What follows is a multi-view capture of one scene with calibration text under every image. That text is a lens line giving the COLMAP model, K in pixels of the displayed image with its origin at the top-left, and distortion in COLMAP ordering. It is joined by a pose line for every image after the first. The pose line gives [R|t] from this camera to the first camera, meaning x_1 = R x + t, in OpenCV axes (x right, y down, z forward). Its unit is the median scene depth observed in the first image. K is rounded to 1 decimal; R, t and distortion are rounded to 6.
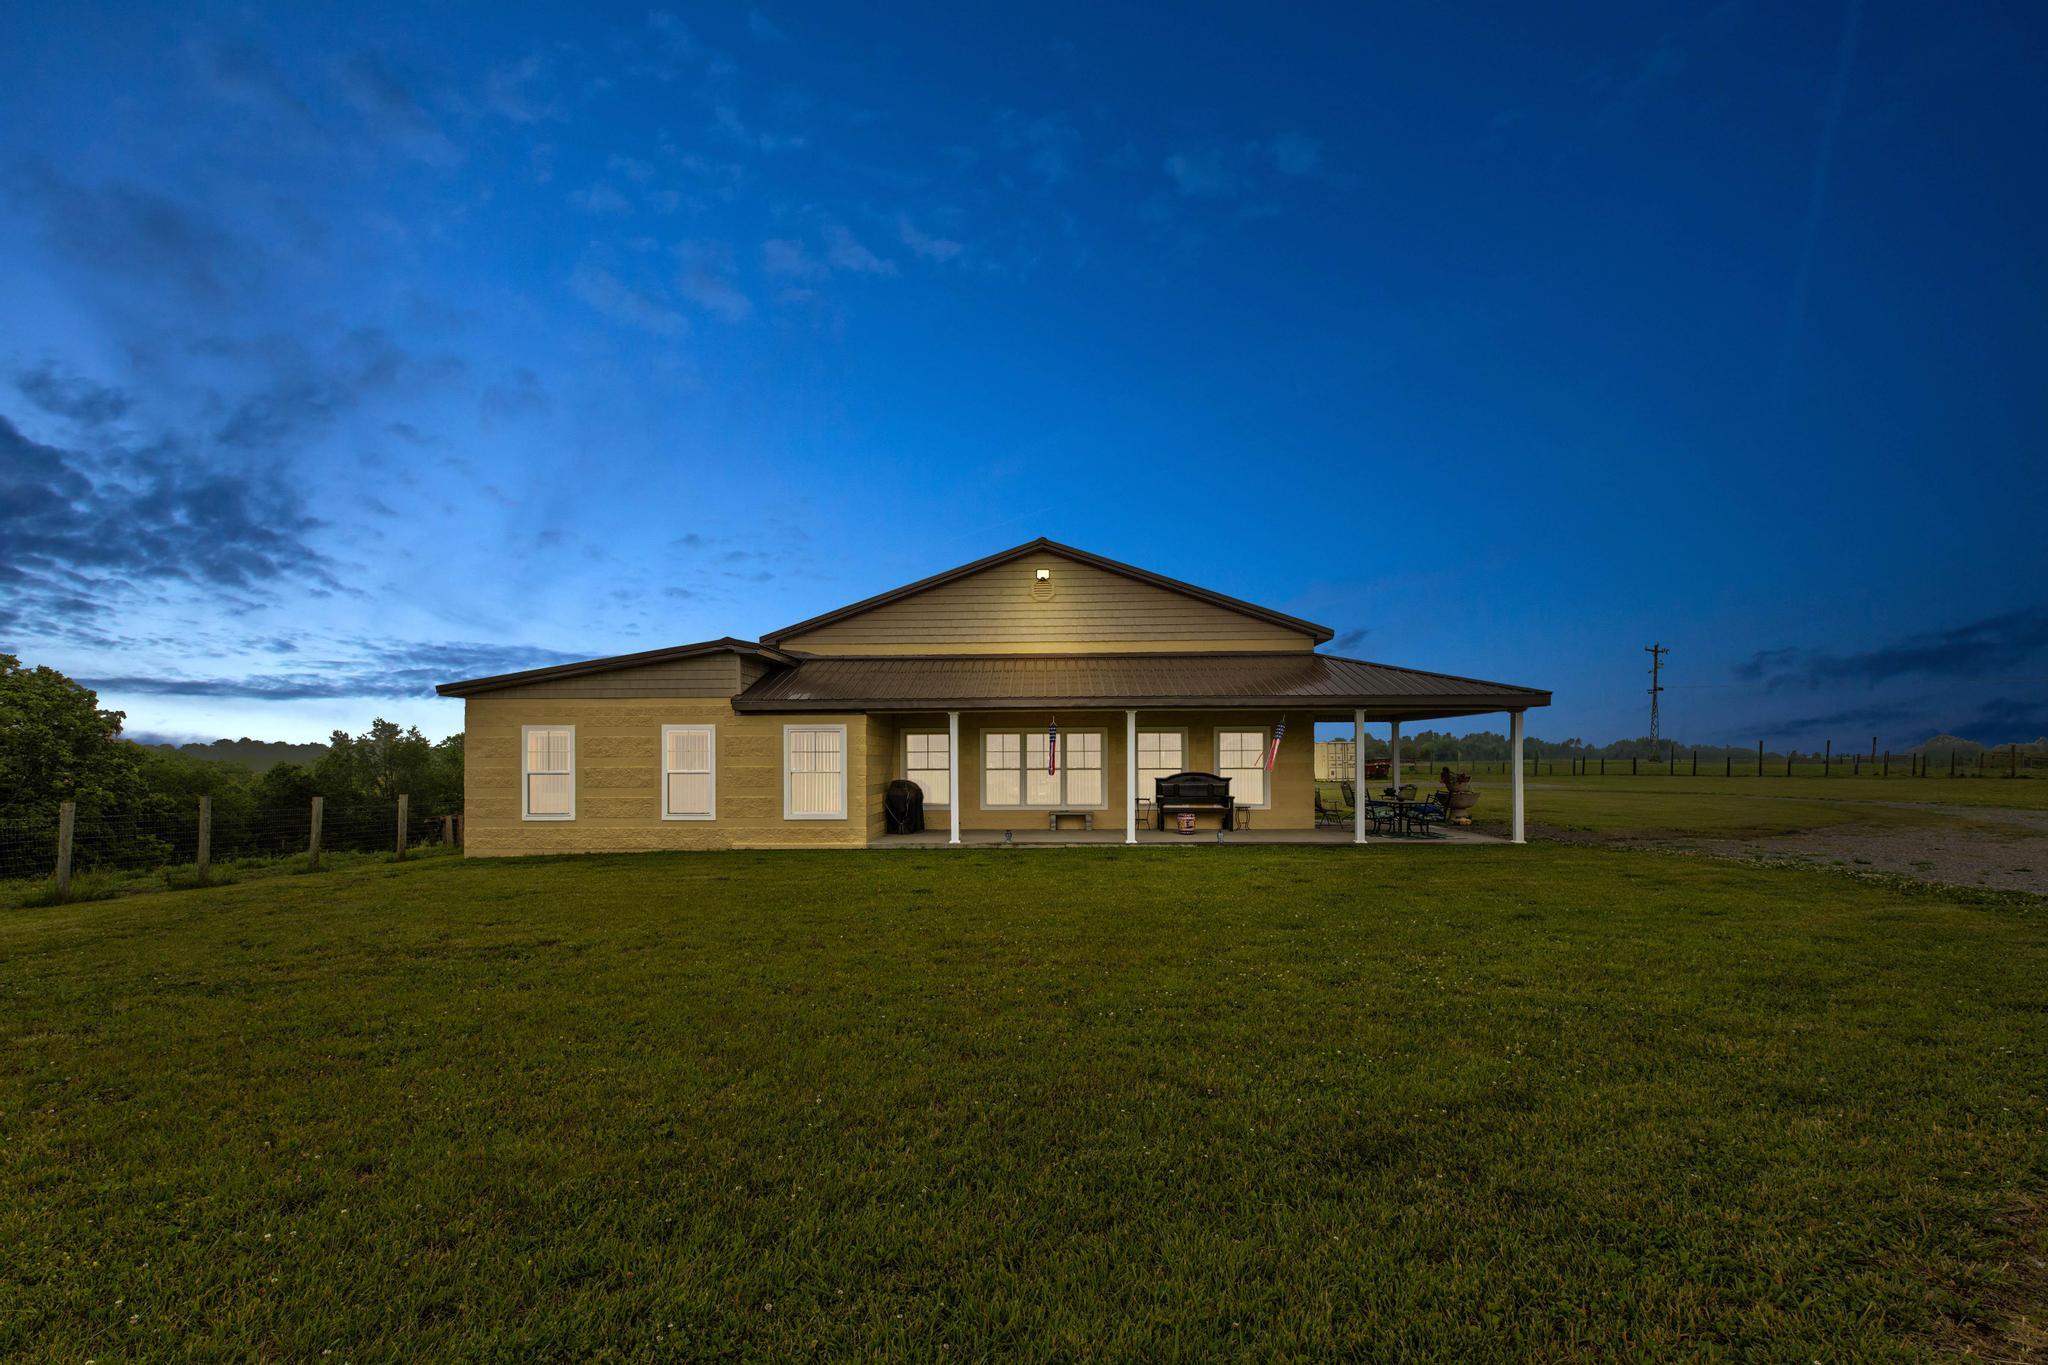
lens RADIAL K [[928.3, 0, 975.2], [0, 928.3, 677.4], [0, 0, 1]] dist [0.002457, 0.000119]
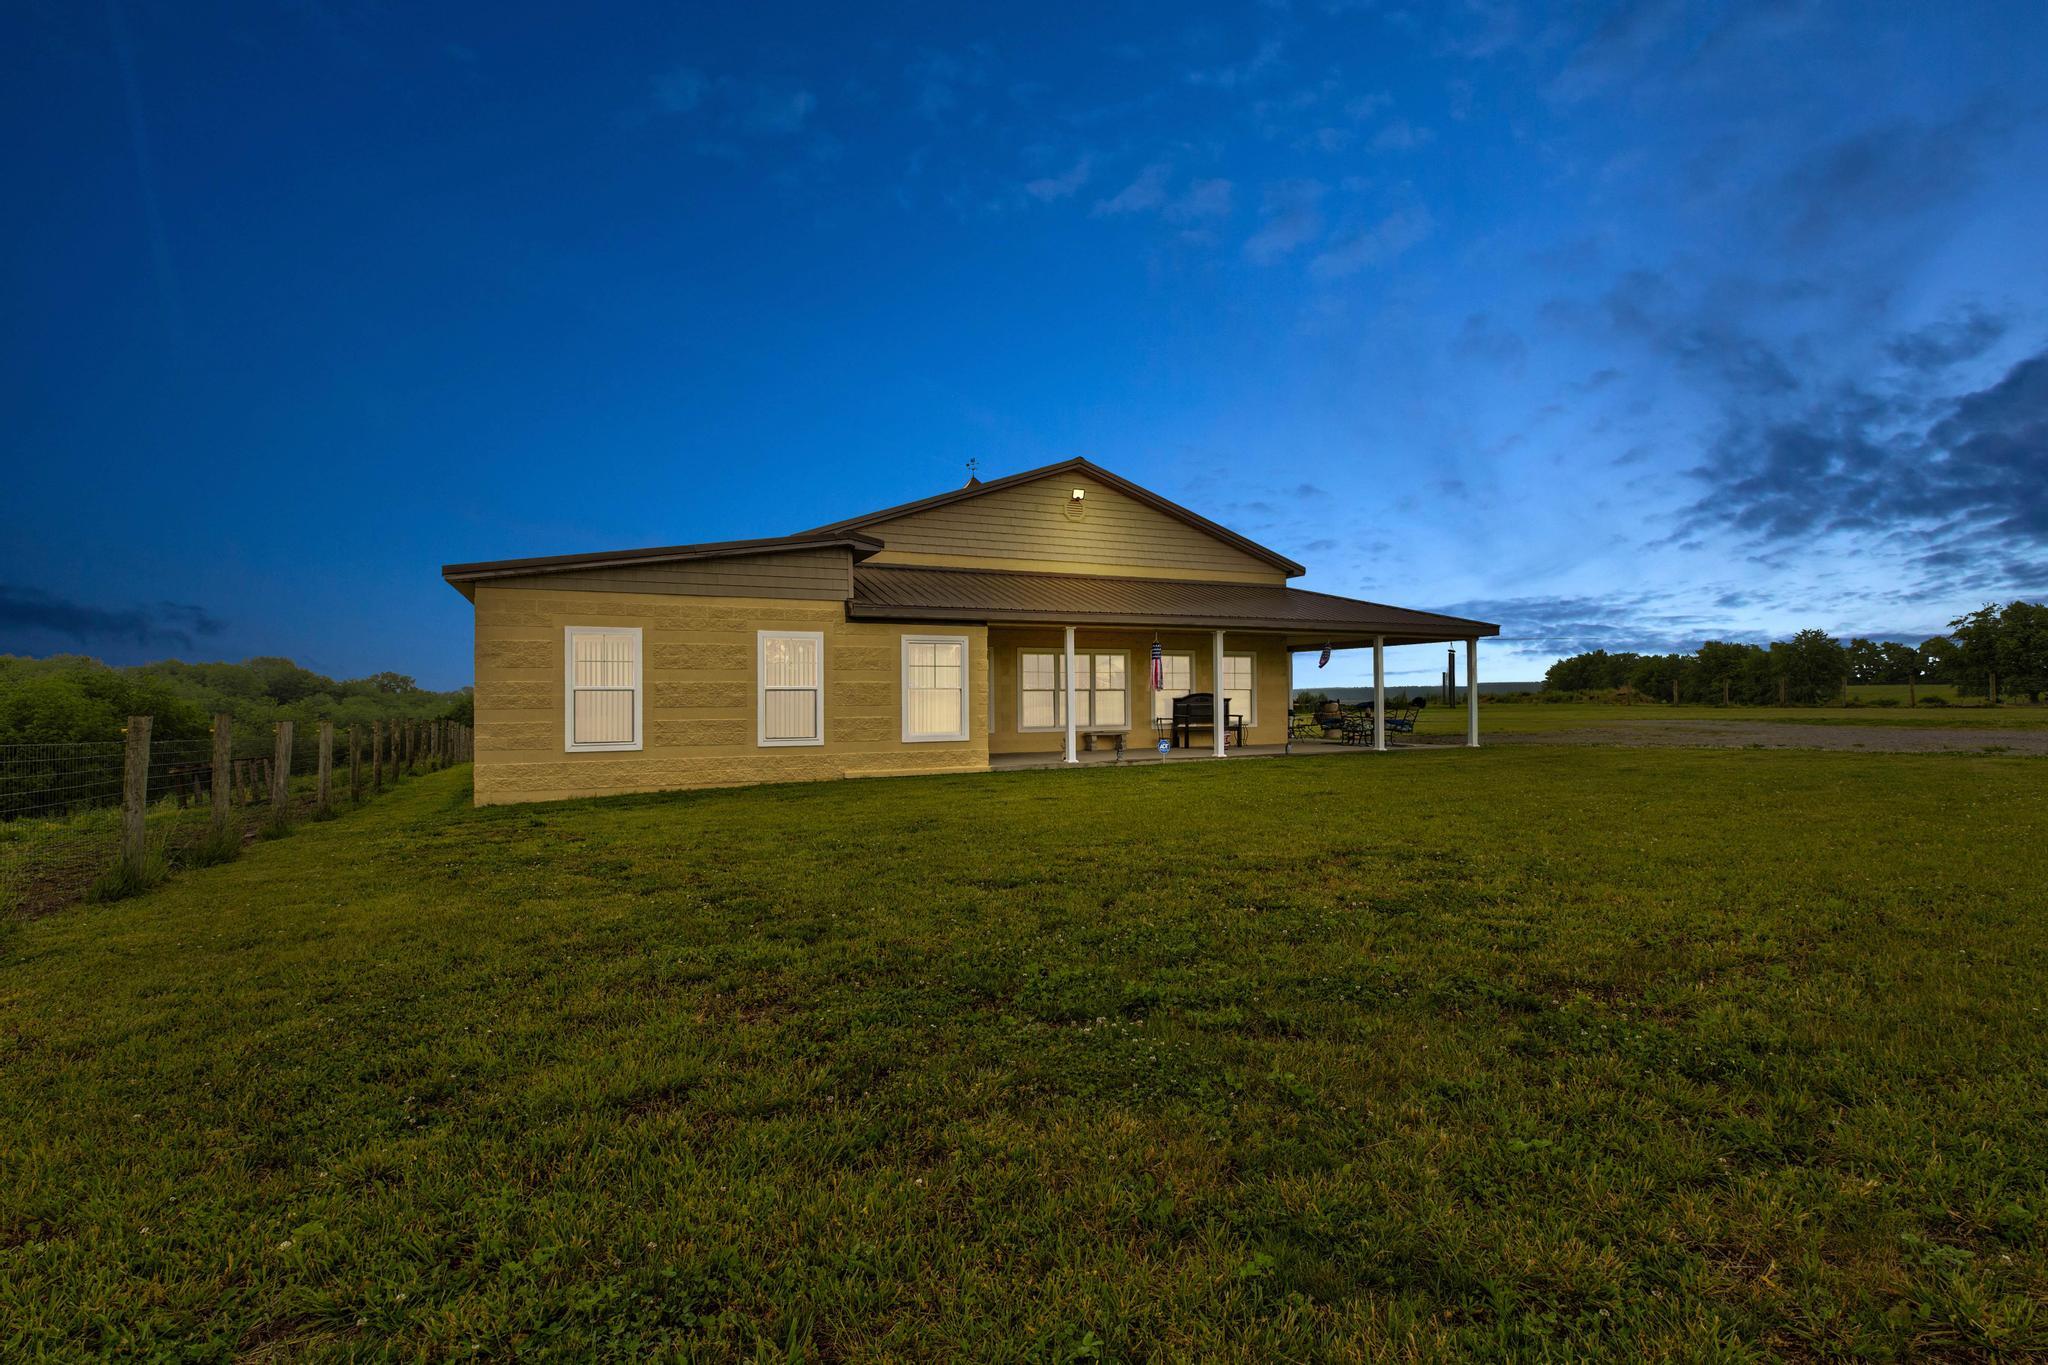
lens RADIAL K [[938.6, 0, 990.3], [0, 938.6, 620.2], [0, 0, 1]] dist [-0.001462, -0.000424]
pose [[0.889002, 0.036491, 0.456447, -0.476963], [-0.035909, 0.999306, -0.009952, 0.038221], [-0.456494, -0.007543, 0.889695, 0.151702]]
